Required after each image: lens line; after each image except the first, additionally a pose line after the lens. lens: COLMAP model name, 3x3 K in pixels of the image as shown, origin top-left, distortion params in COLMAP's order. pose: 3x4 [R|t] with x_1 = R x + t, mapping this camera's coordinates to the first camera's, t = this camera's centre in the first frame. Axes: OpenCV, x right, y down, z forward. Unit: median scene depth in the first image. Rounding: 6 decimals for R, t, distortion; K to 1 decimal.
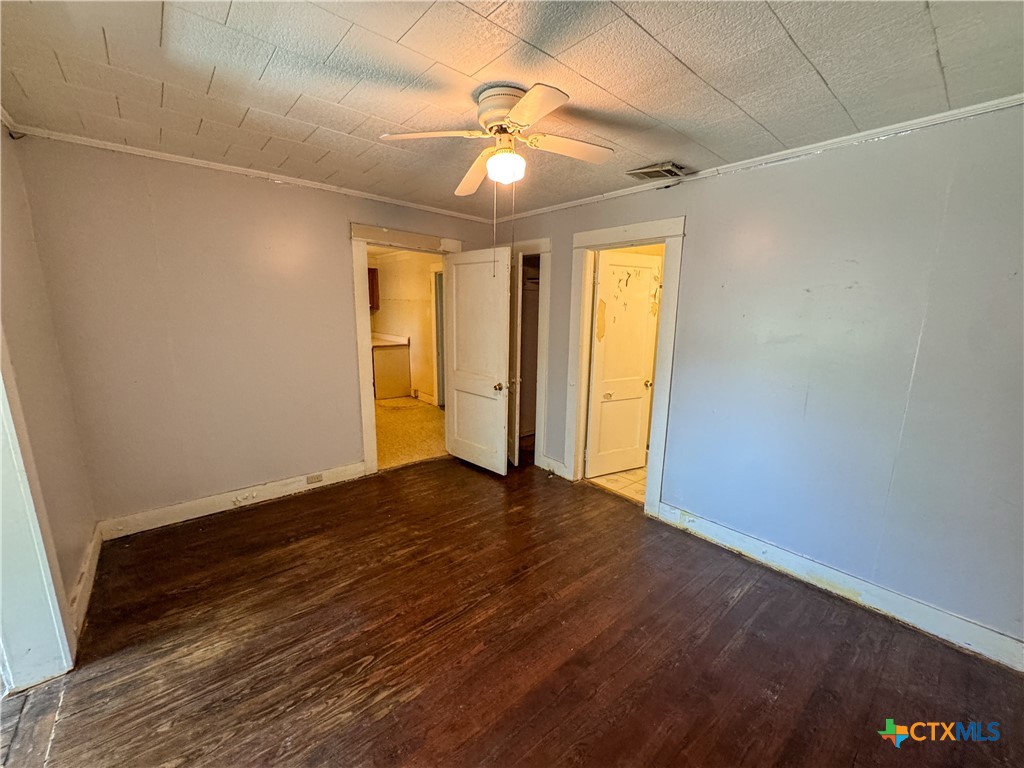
lens RADIAL K [[418.1, 0, 512.0], [0, 418.1, 384.0], [0, 0, 1]] dist [-0.000066, -0.000061]
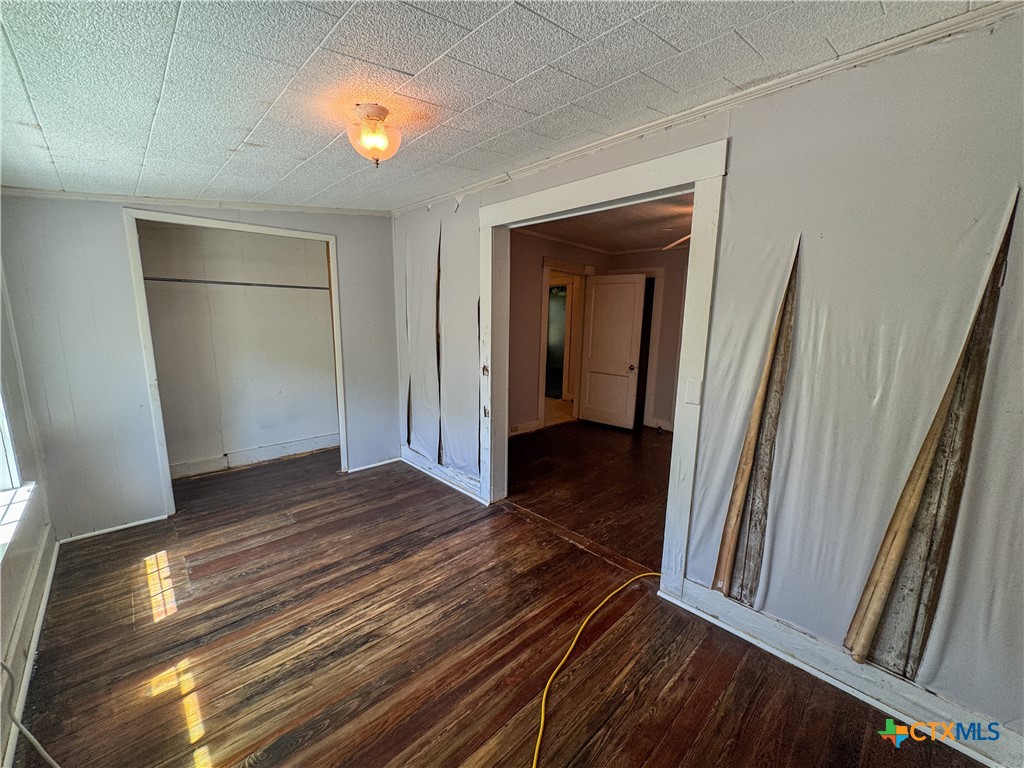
lens RADIAL K [[418.1, 0, 512.0], [0, 418.1, 384.0], [0, 0, 1]] dist [-0.000066, -0.000061]
pose [[0.998165, -0.003898, 0.060434, -0.540391], [0.005343, 0.999703, -0.023768, 0.098449], [-0.060324, 0.024047, 0.997889, -0.443806]]
